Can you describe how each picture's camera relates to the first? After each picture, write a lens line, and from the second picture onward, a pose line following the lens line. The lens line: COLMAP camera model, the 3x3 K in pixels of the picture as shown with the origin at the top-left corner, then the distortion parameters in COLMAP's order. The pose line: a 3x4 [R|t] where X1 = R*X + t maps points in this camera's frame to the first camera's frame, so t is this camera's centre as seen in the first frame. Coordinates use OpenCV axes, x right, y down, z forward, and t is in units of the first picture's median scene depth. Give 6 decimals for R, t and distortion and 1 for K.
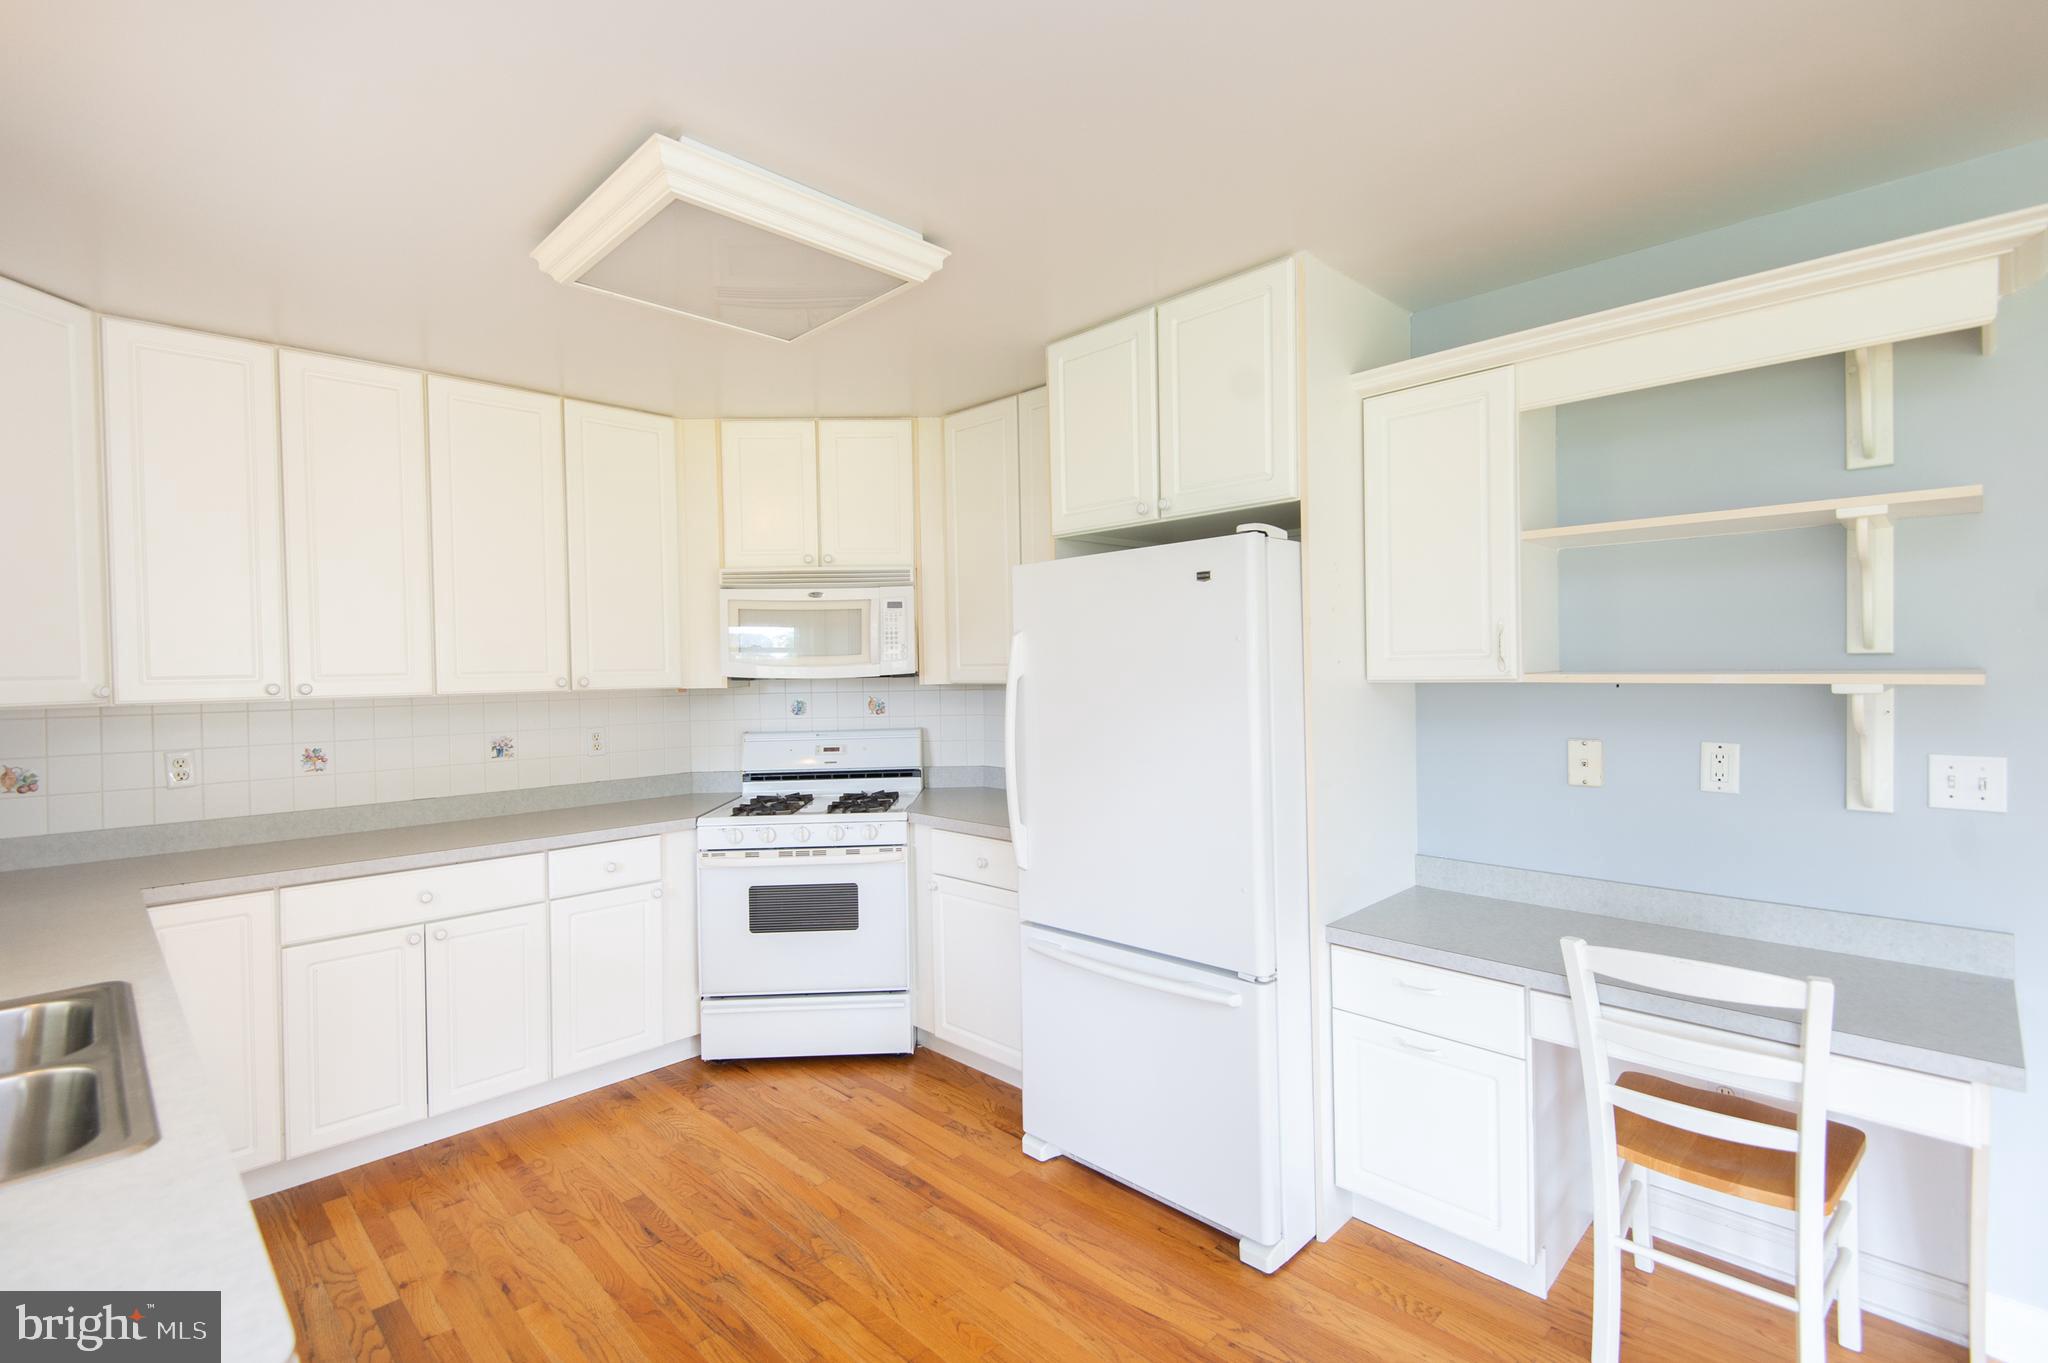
lens RADIAL K [[932.5, 0, 1024.0], [0, 932.5, 681.5], [0, 0, 1]] dist [0.016844, -0.000147]
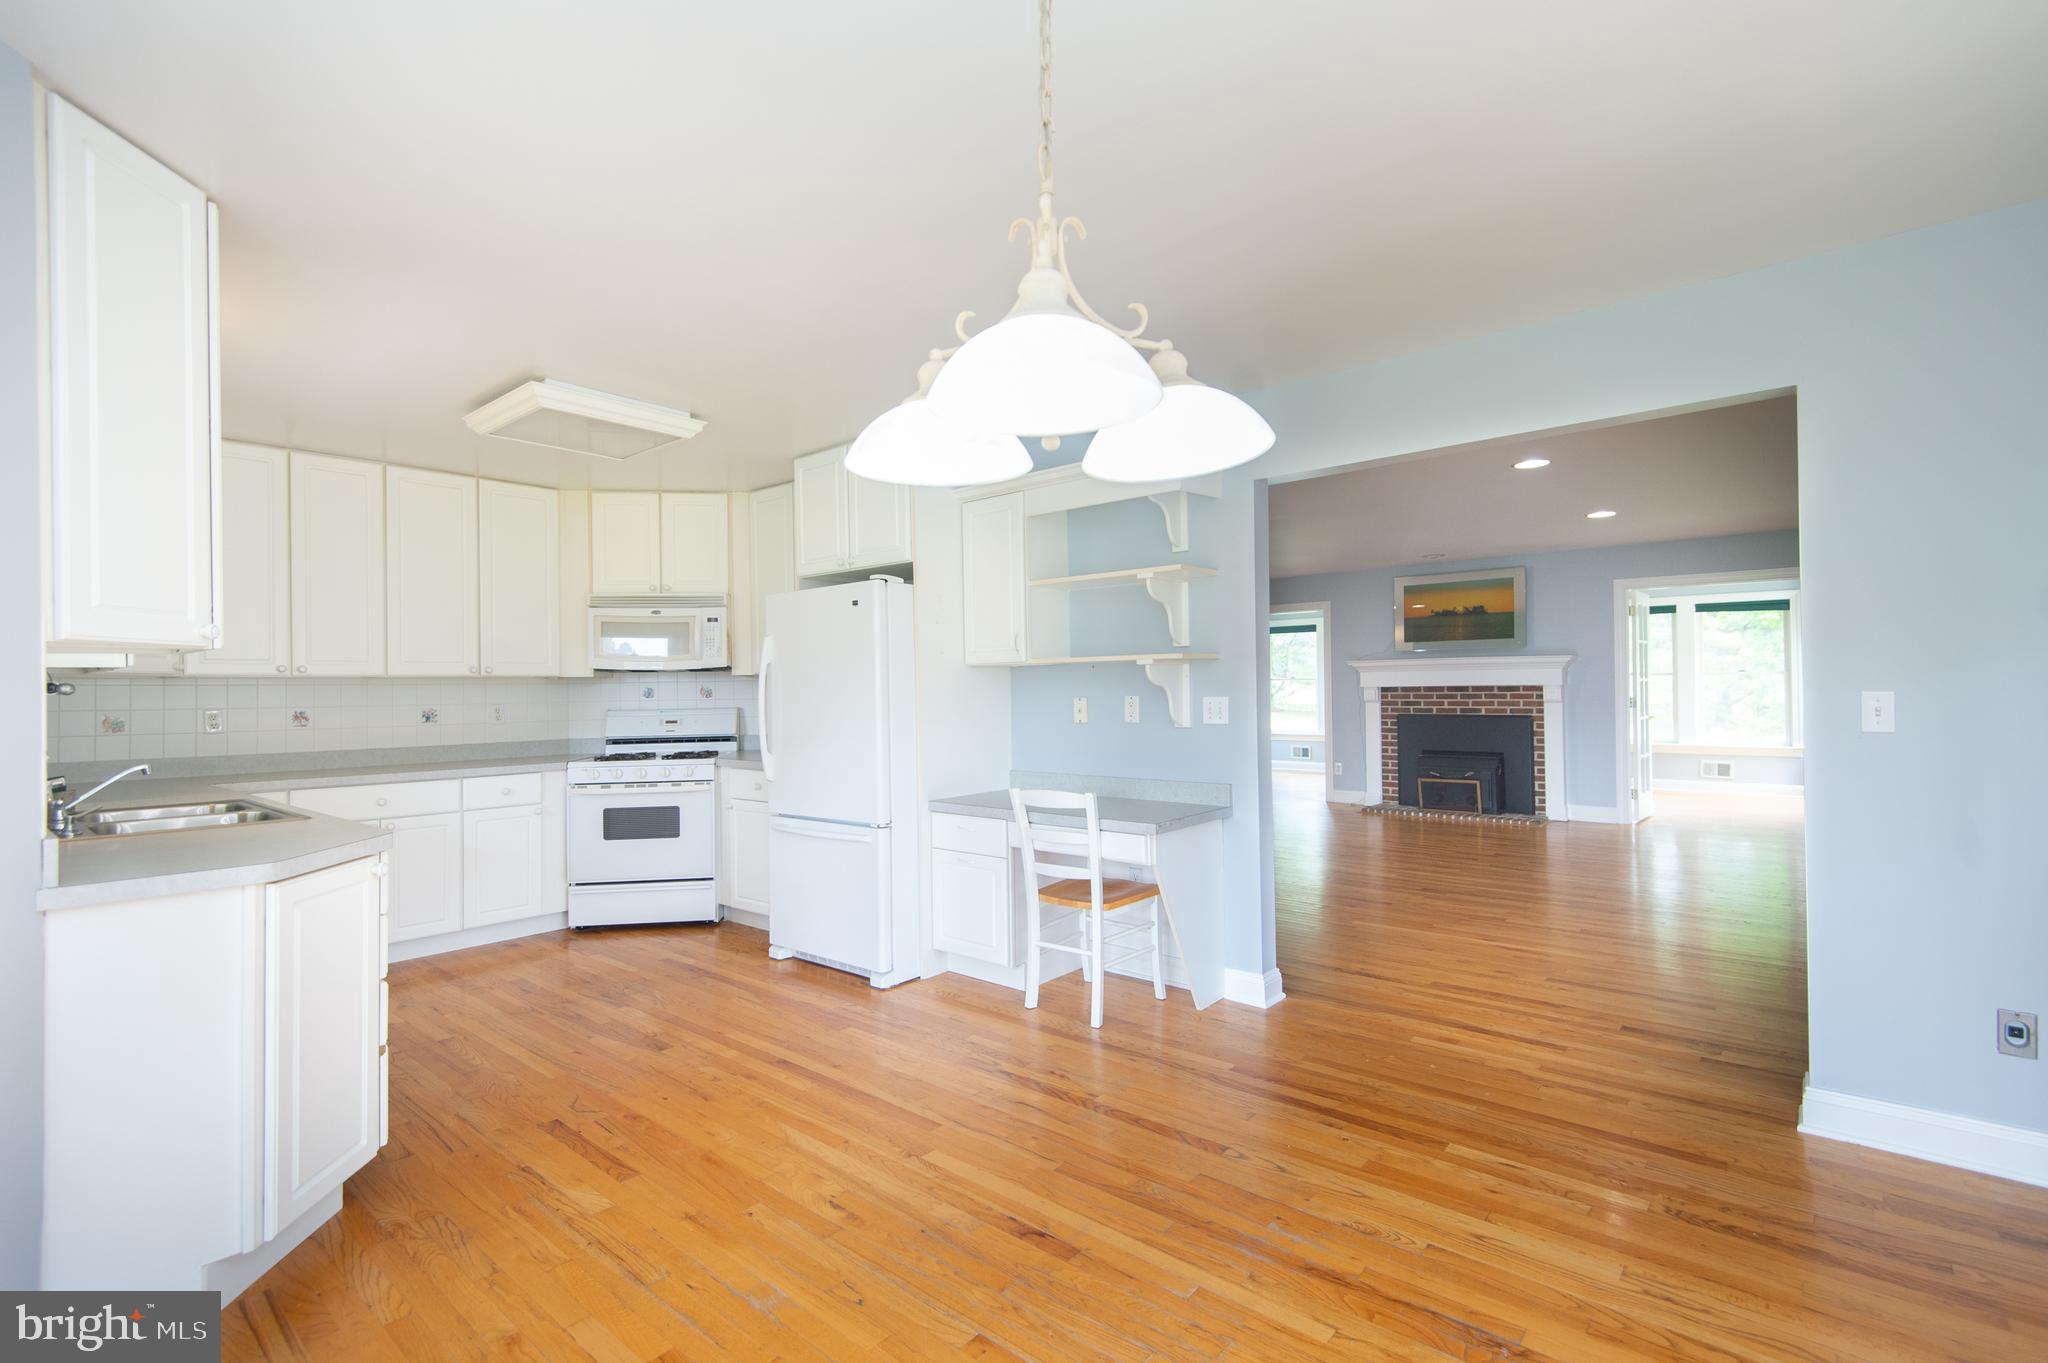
lens RADIAL K [[905.6, 0, 1026.0], [0, 905.6, 676.6], [0, 0, 1]] dist [0.001408, -0.000124]
pose [[0.995473, 0.003816, 0.094966, 0.236635], [-0.001090, 0.999586, -0.028741, 0.051470], [-0.095037, 0.028507, 0.995066, -0.500847]]
